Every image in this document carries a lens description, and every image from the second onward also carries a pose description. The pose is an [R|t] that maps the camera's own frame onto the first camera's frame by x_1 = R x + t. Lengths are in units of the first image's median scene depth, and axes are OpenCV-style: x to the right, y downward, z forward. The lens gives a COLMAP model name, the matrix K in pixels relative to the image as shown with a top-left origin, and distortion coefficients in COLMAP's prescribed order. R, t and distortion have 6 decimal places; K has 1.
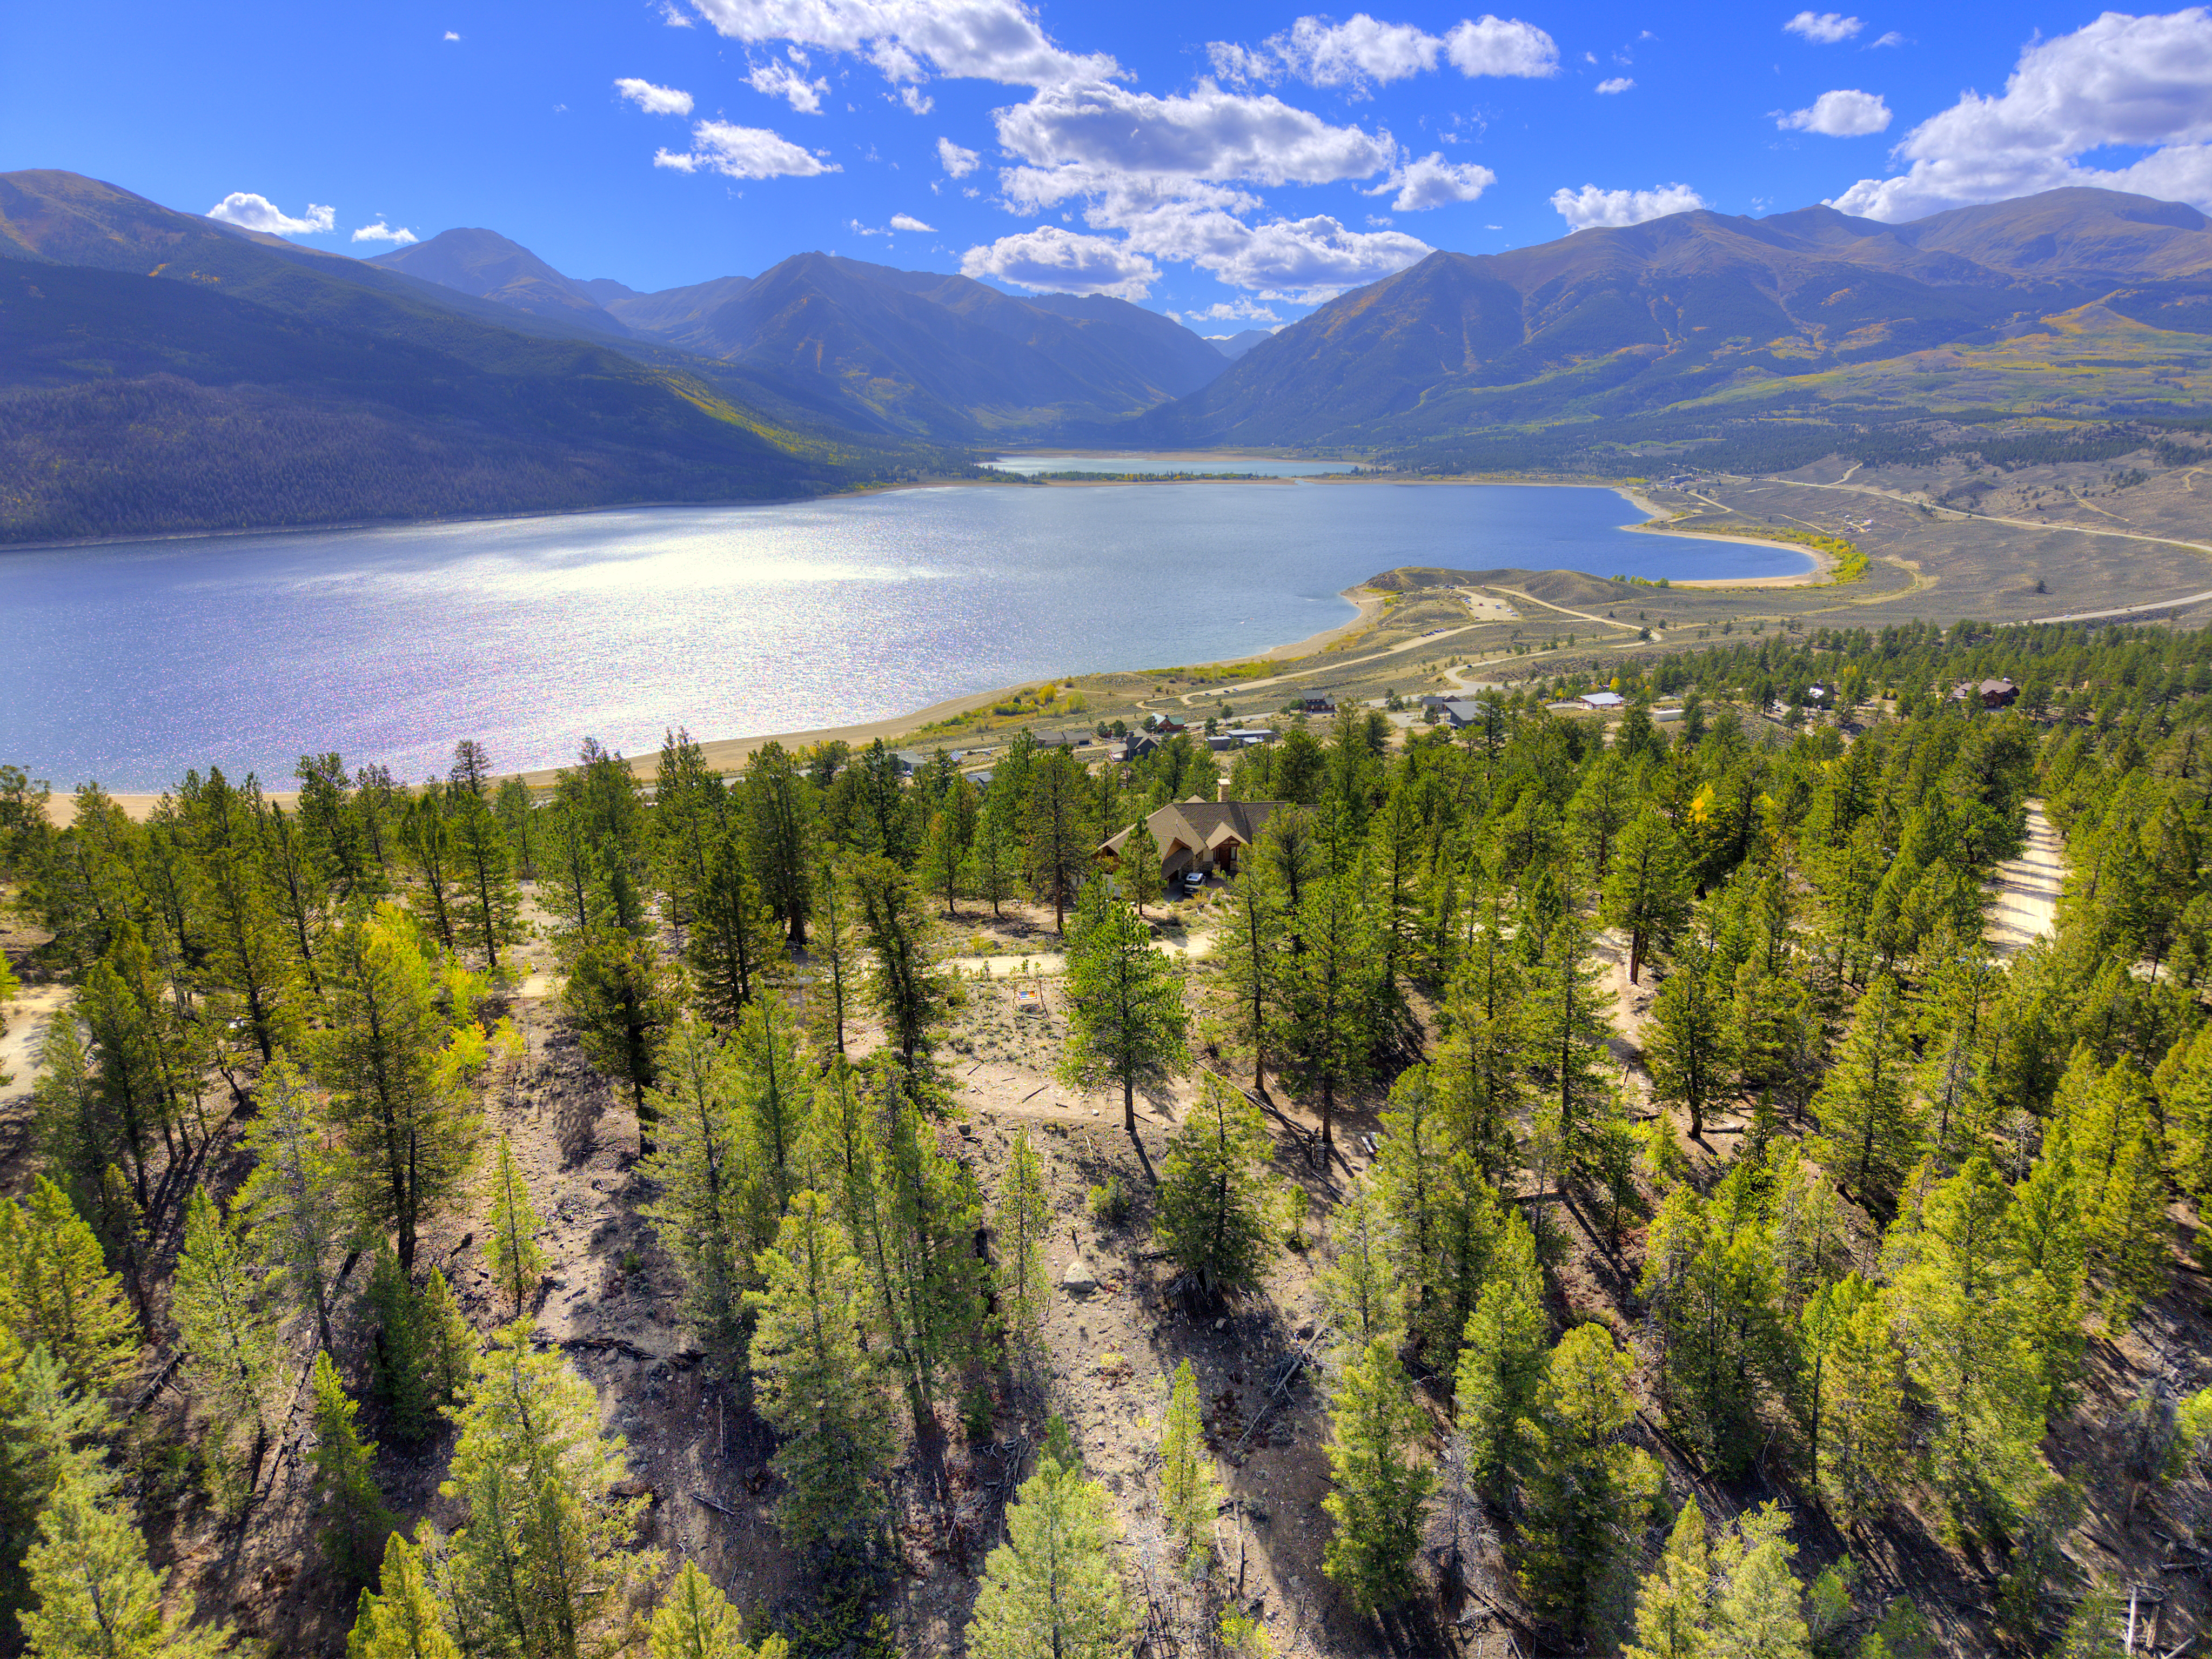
lens RADIAL K [[1529.2, 0, 1113.9], [0, 1529.2, 815.8], [0, 0, 1]] dist [0.005892, -0.001895]
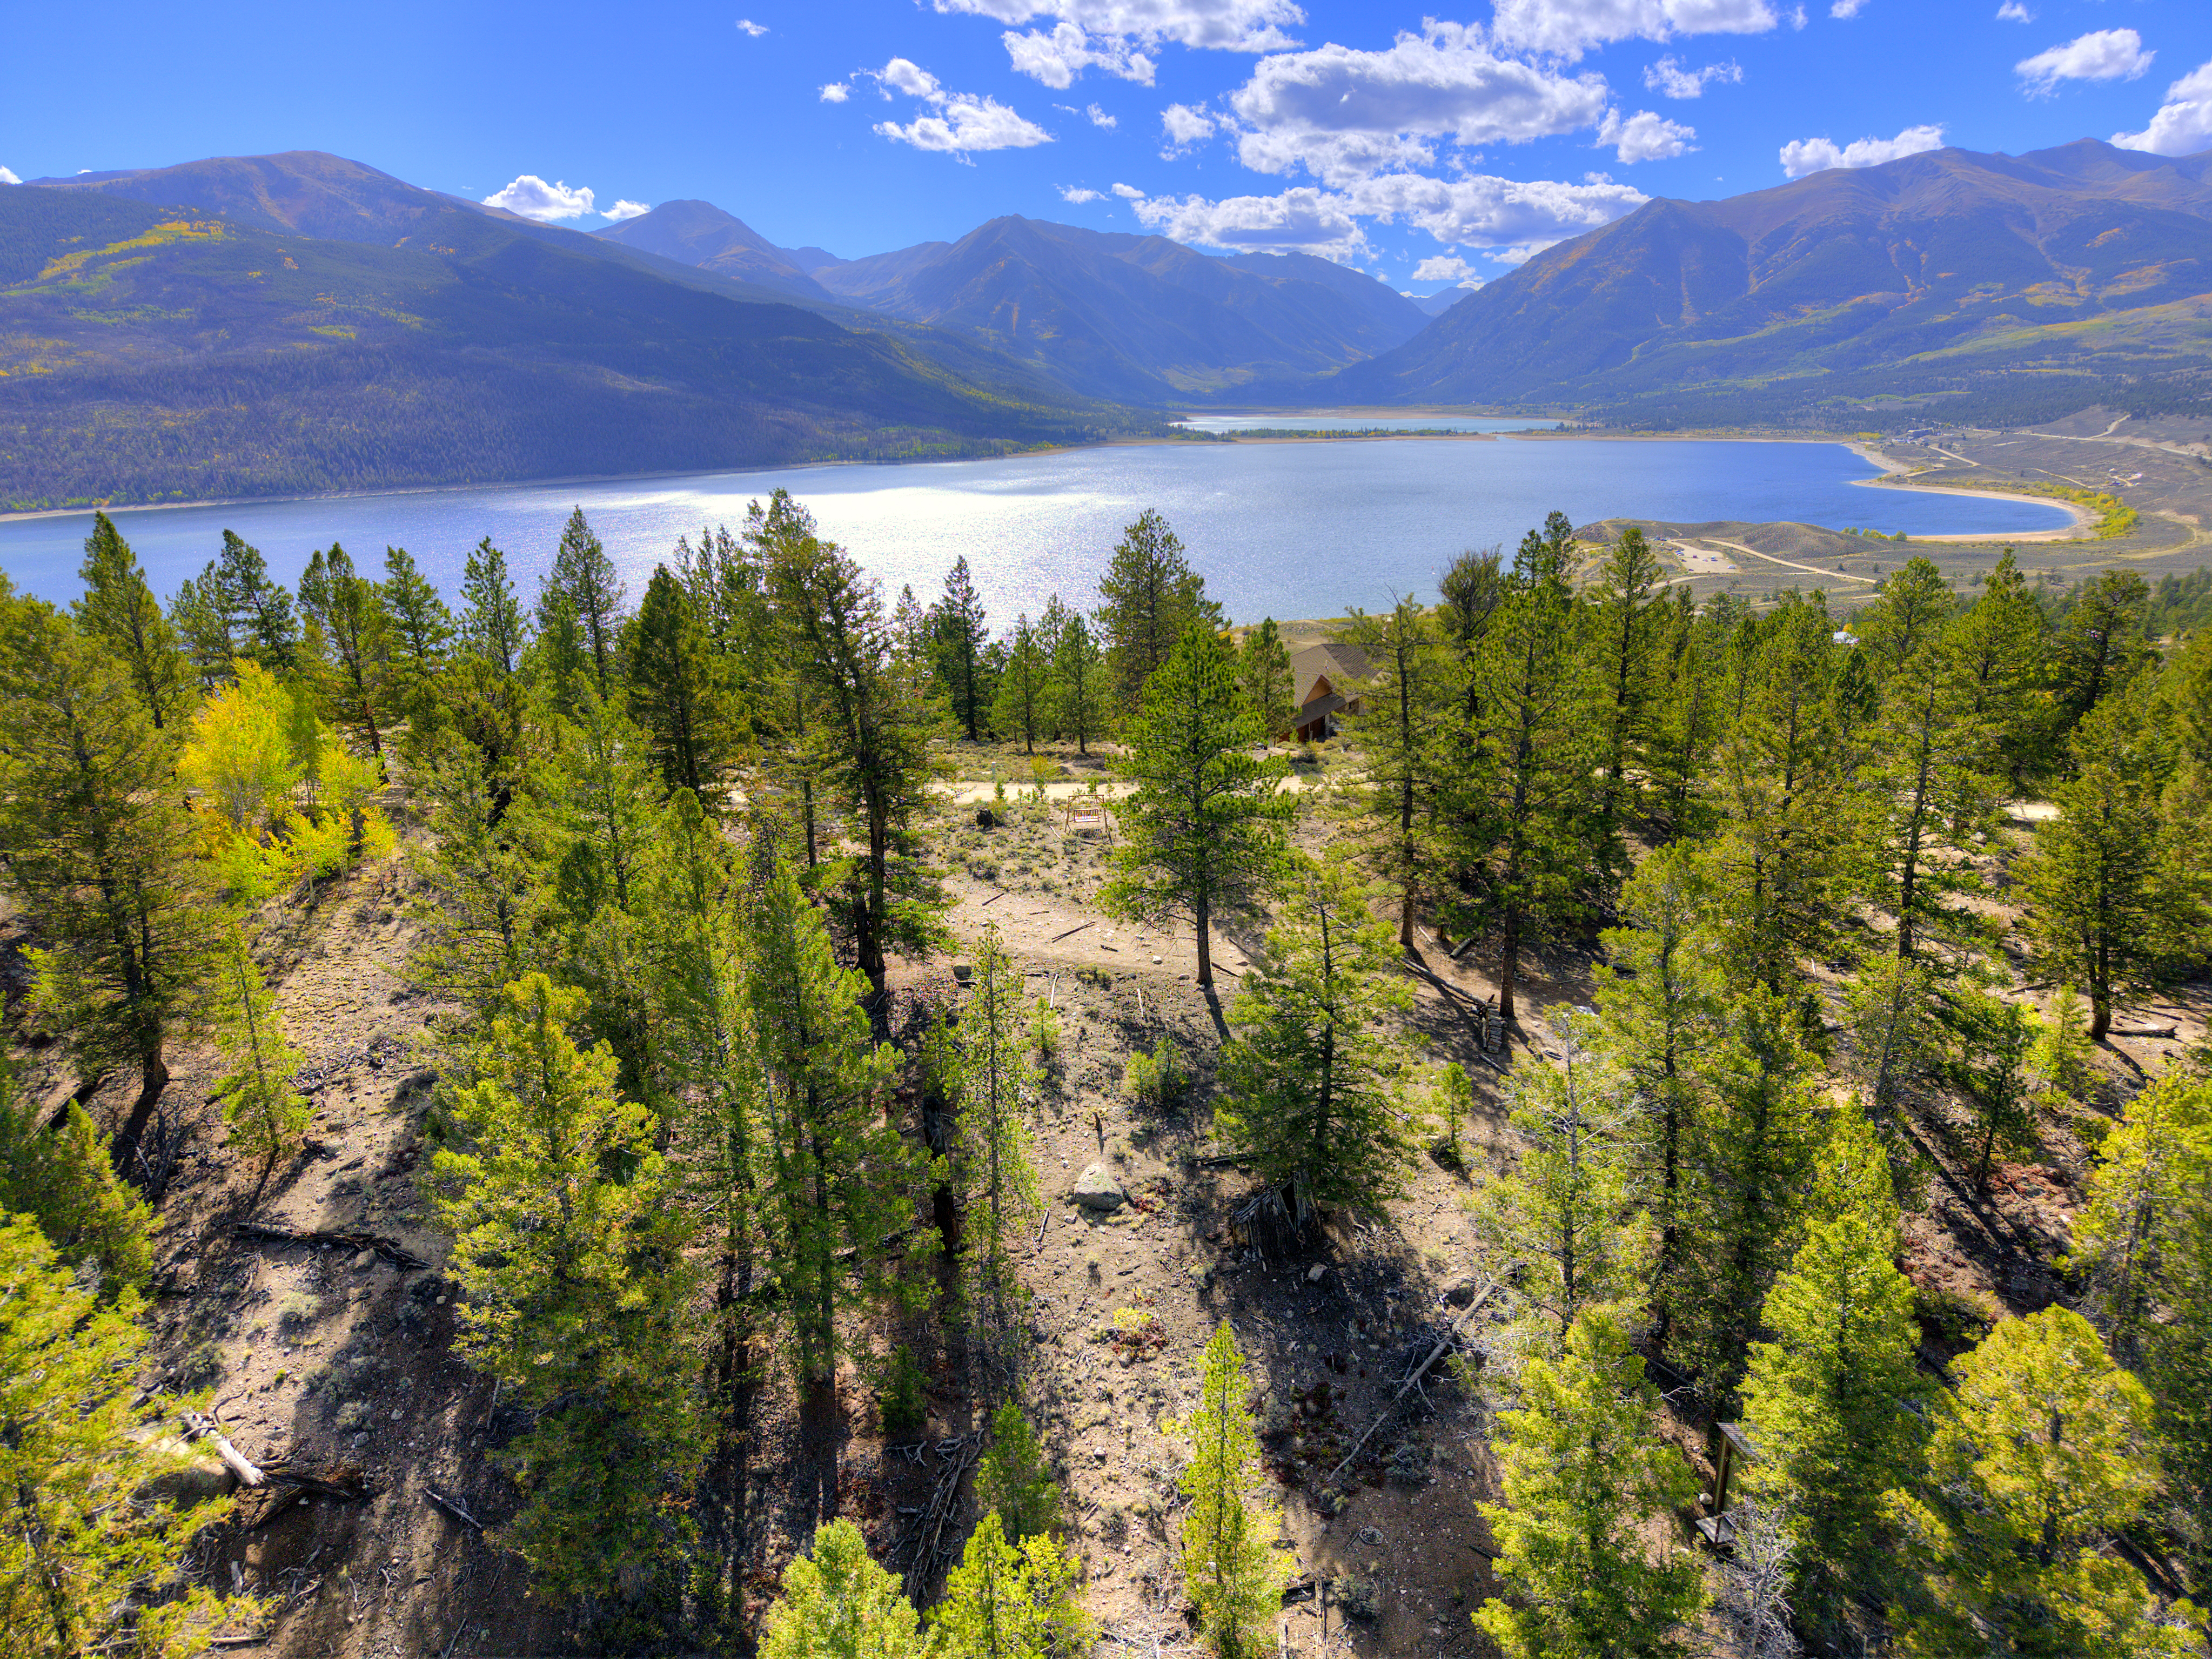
lens RADIAL K [[1519.8, 0, 1107.6], [0, 1519.8, 822.6], [0, 0, 1]] dist [0.014989, -0.018949]
pose [[0.991877, 0.028147, -0.124048, 0.051026], [-0.025111, 0.999347, 0.025975, 0.124490], [0.124698, -0.022649, 0.991936, 0.350931]]
